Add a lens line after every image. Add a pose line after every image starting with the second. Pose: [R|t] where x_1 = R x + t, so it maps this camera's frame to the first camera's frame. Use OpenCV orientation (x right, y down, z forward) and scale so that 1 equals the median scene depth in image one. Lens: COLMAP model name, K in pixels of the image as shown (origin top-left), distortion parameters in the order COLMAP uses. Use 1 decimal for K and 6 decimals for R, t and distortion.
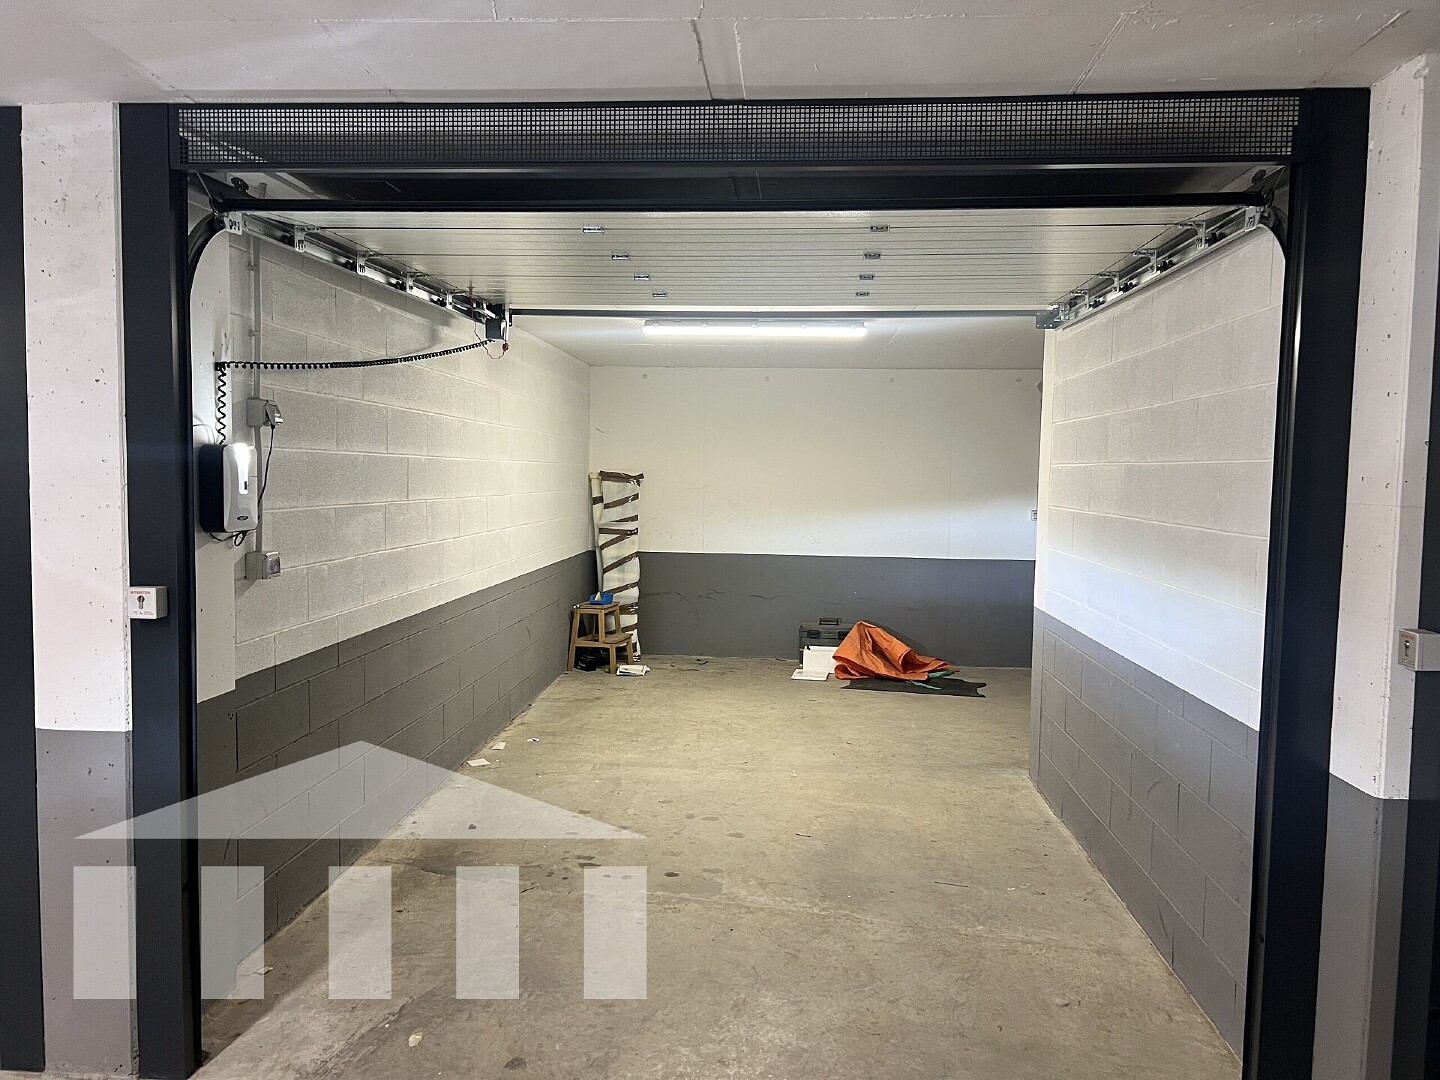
lens RADIAL K [[1086.7, 0, 721.3], [0, 1086.7, 541.1], [0, 0, 1]] dist [-0.000022, 0.000144]
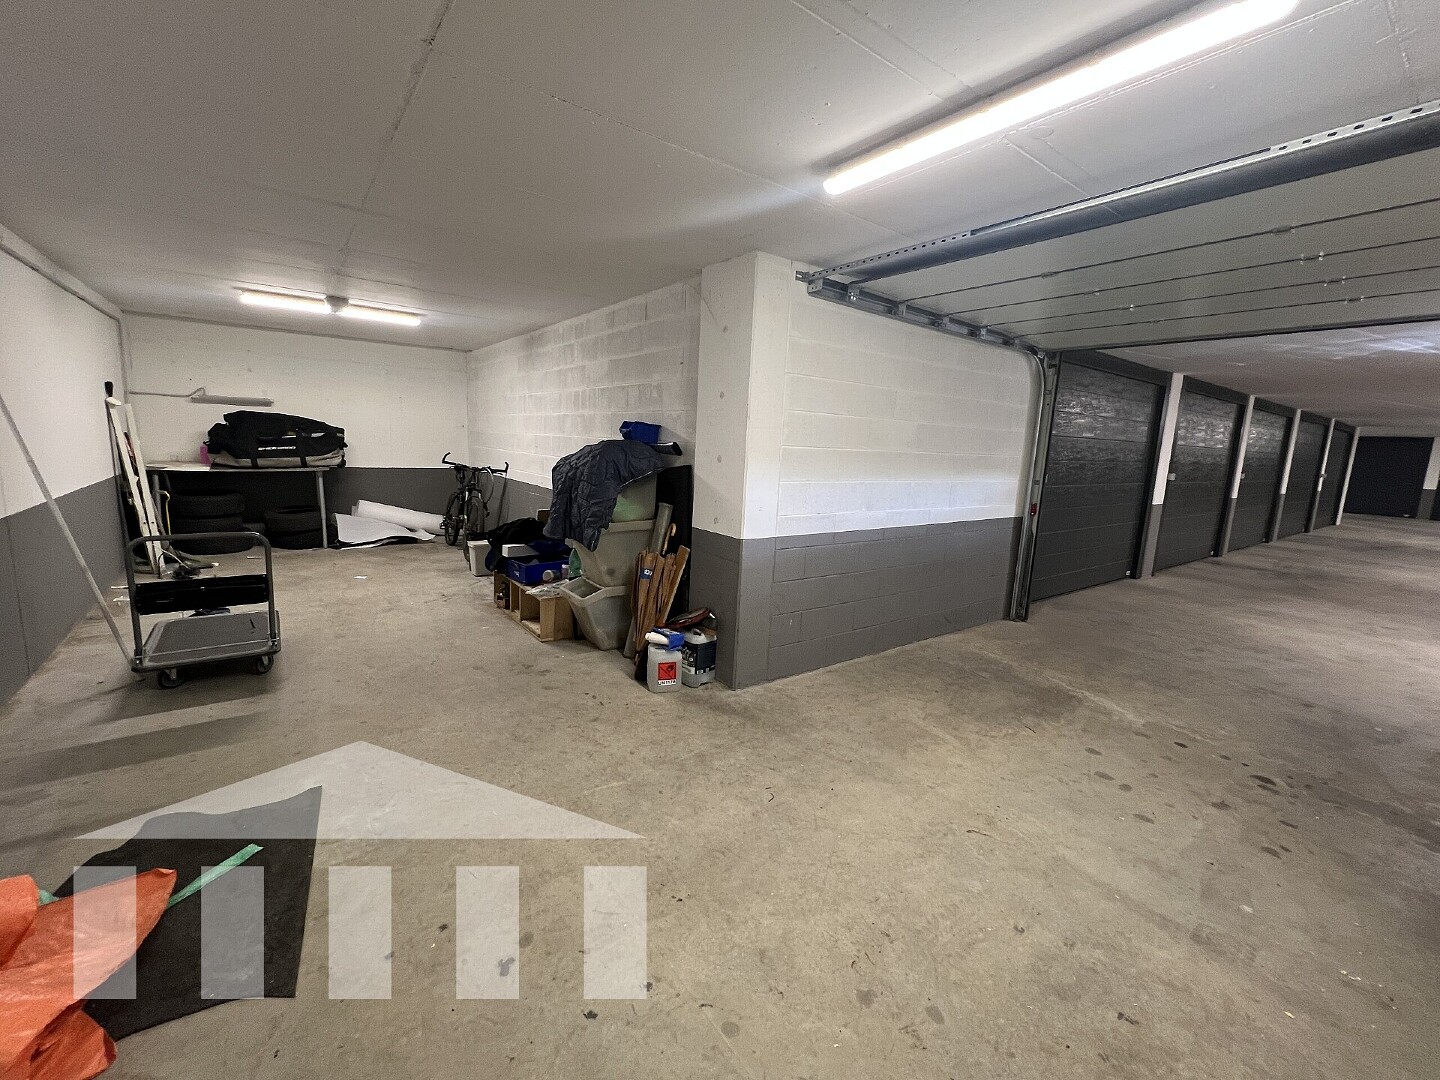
lens RADIAL K [[591.4, 0, 713.5], [0, 591.4, 533.9], [0, 0, 1]] dist [0.001497, -0.000279]
pose [[-0.642821, -0.169978, 0.746920, -0.152700], [-0.009115, 0.976698, 0.214424, -0.084194], [-0.765963, 0.131028, -0.629391, 1.621870]]
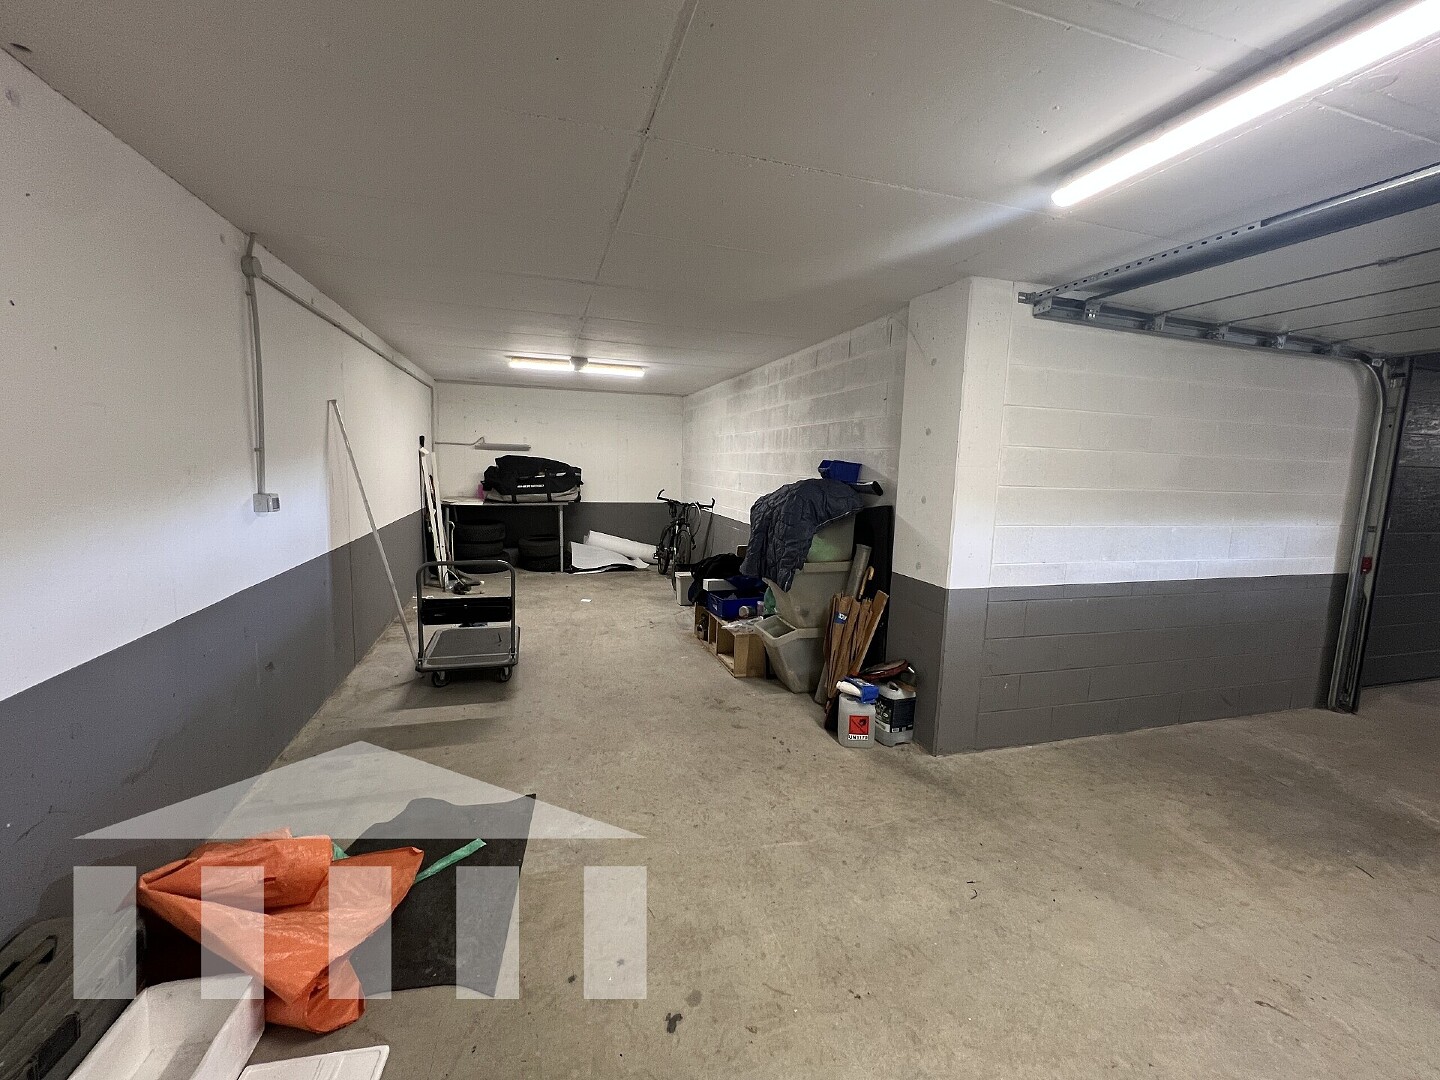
lens RADIAL K [[591.4, 0, 717.0], [0, 591.4, 534.4], [0, 0, 1]] dist [0.001497, -0.000279]
pose [[-0.355067, -0.142316, 0.923945, -0.143738], [0.022167, 0.986785, 0.160513, -0.093348], [-0.934578, 0.077474, -0.347220, 1.604015]]
